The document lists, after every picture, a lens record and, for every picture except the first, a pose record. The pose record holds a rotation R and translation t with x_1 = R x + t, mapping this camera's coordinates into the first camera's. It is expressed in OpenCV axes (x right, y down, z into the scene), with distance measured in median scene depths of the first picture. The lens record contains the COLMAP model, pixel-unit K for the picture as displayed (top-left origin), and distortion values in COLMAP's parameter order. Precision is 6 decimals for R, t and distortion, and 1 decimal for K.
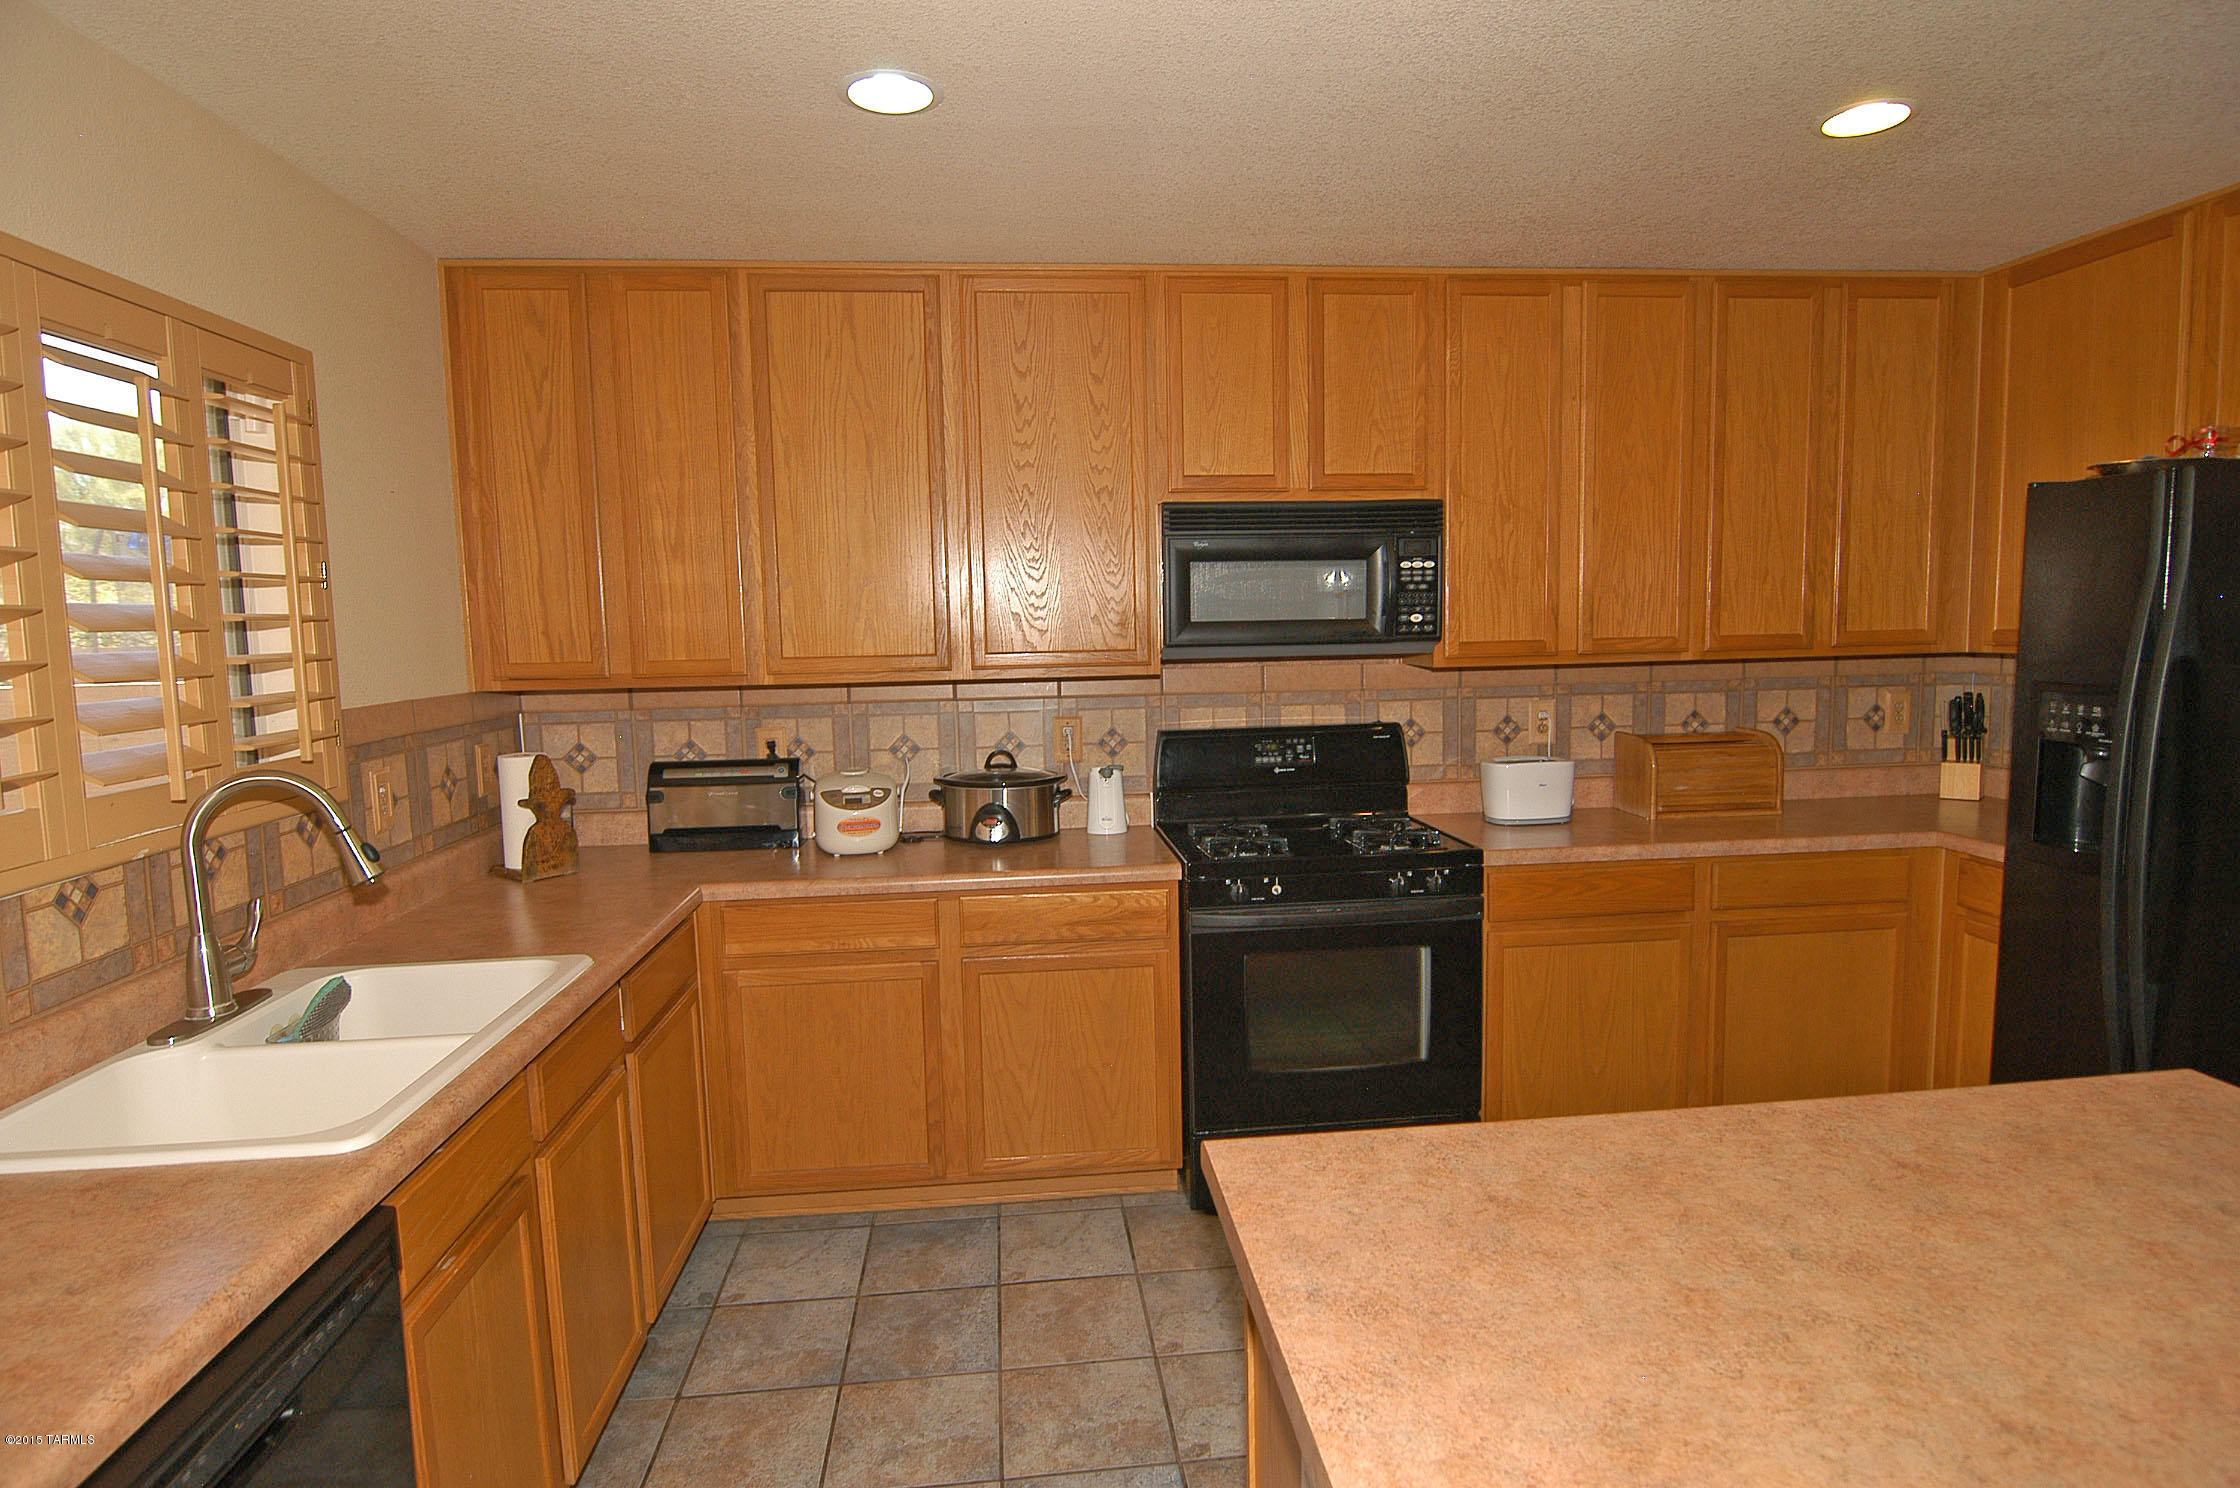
lens RADIAL K [[1195.9, 0, 1127.5], [0, 1195.9, 750.4], [0, 0, 1]] dist [-0.012743, -0.000737]
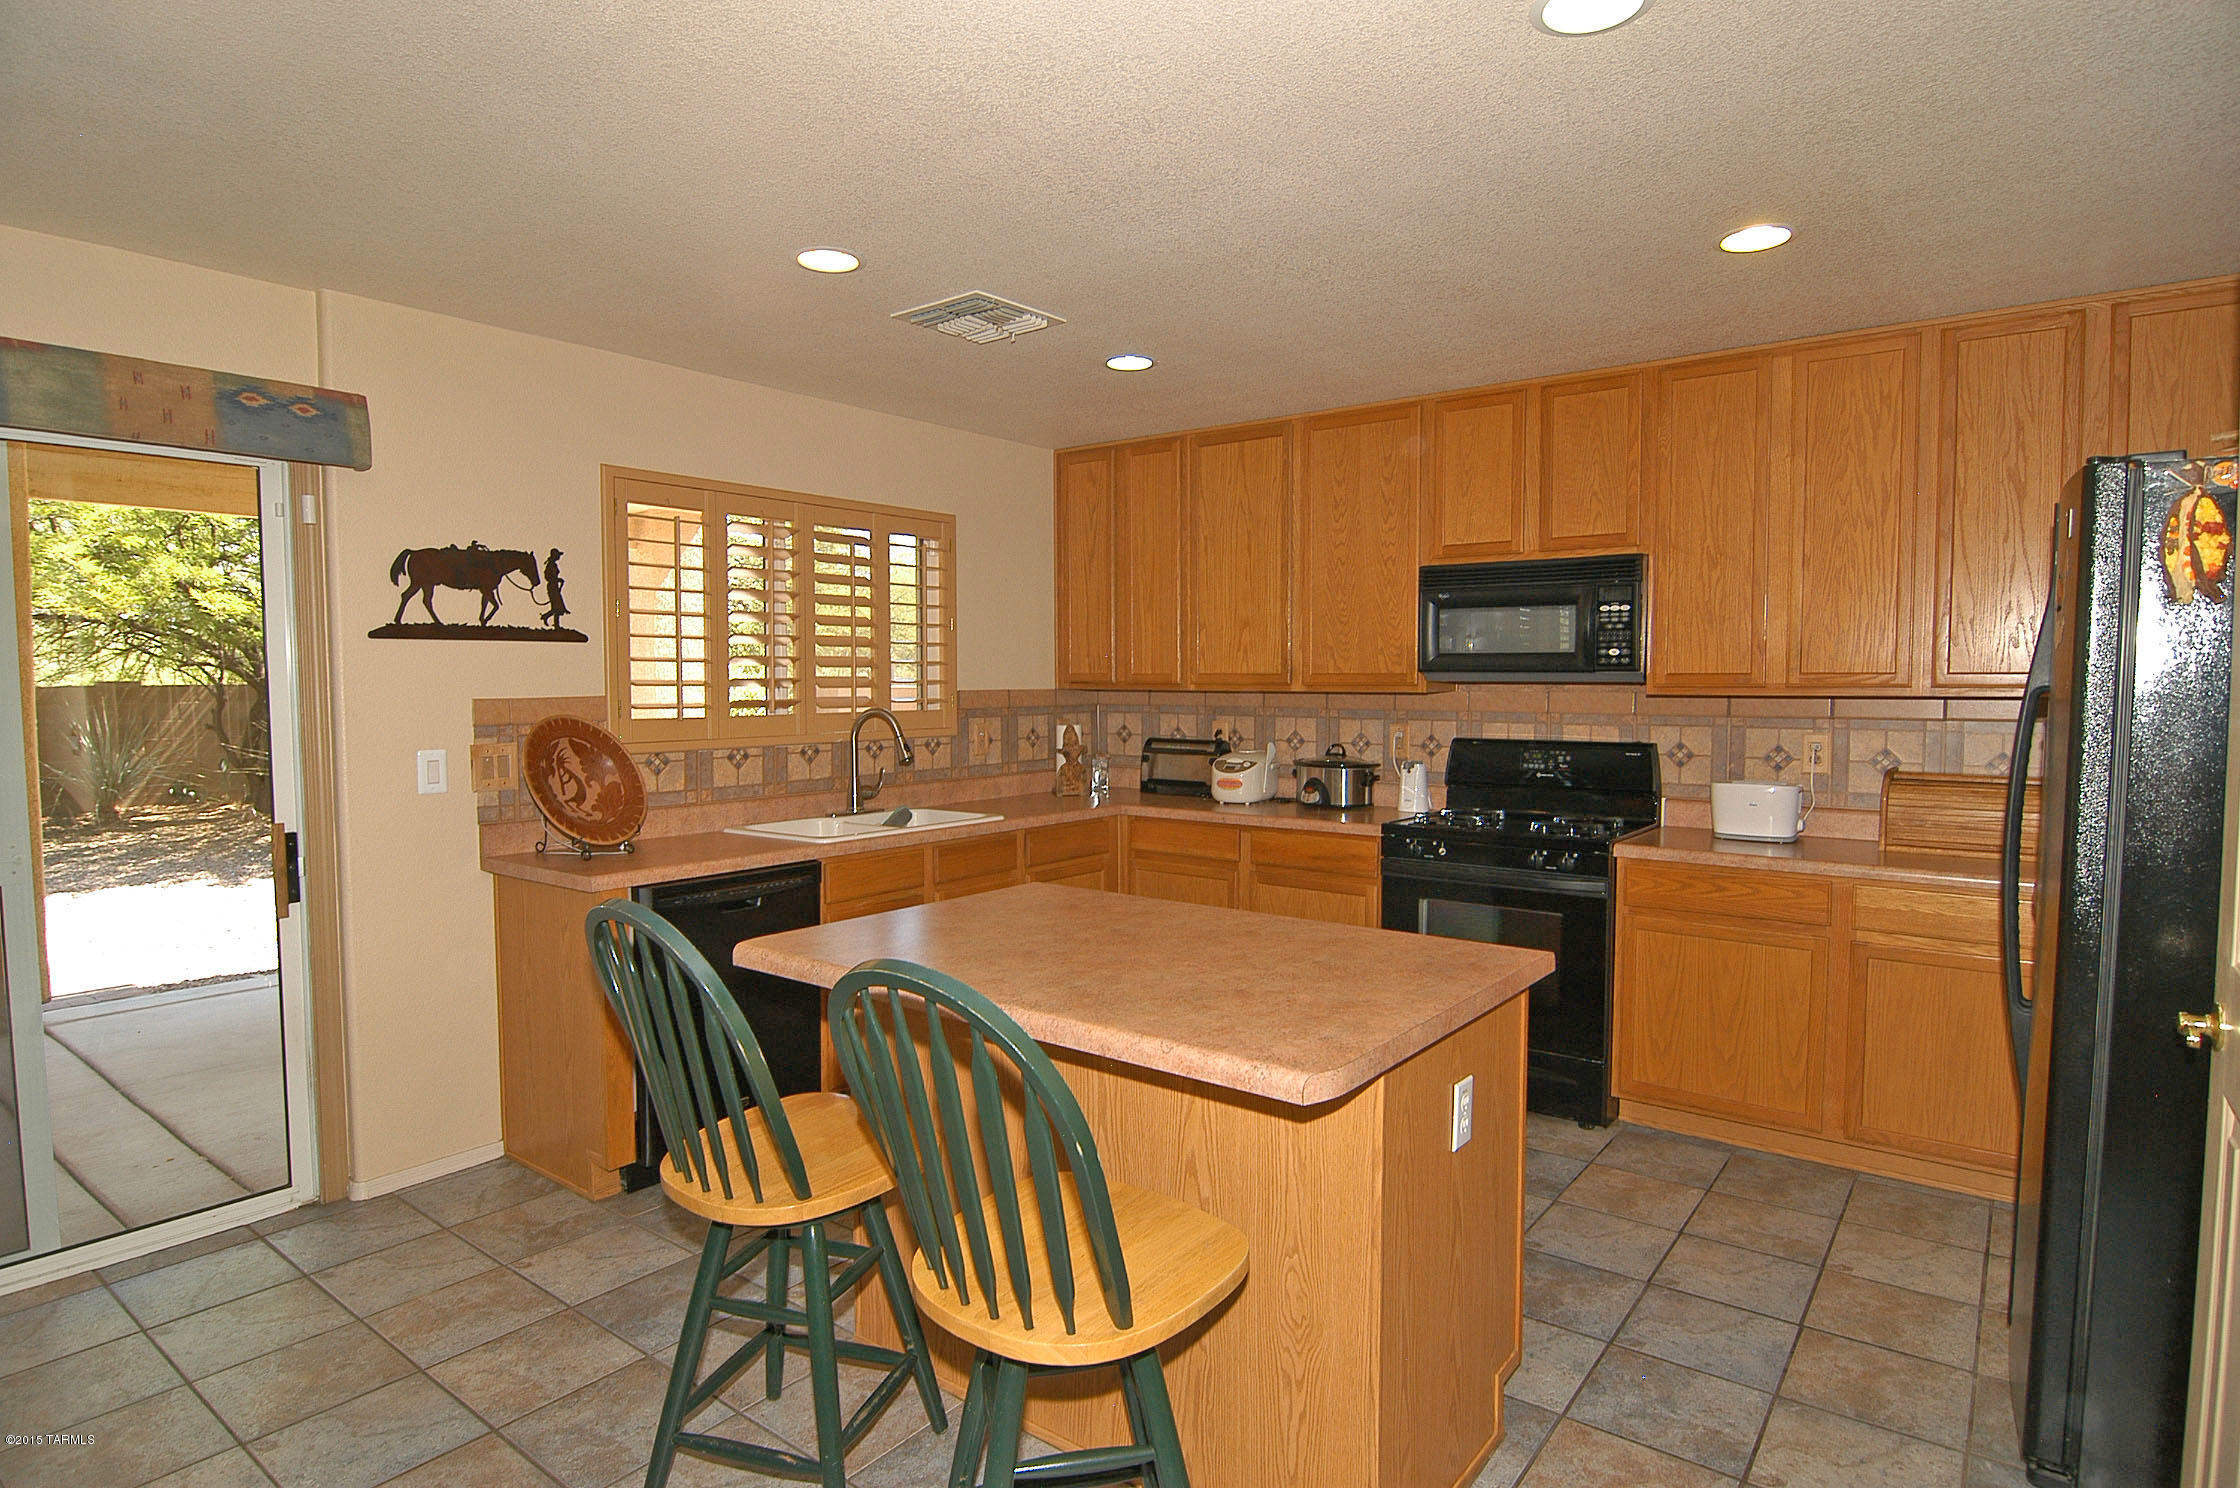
lens RADIAL K [[1195.9, 0, 1101.0], [0, 1195.9, 744.2], [0, 0, 1]] dist [-0.012743, -0.000737]
pose [[0.720300, 0.061620, -0.690921, 0.705272], [-0.088913, 0.996032, -0.003863, 0.032725], [0.687941, 0.064215, 0.722920, -0.222836]]
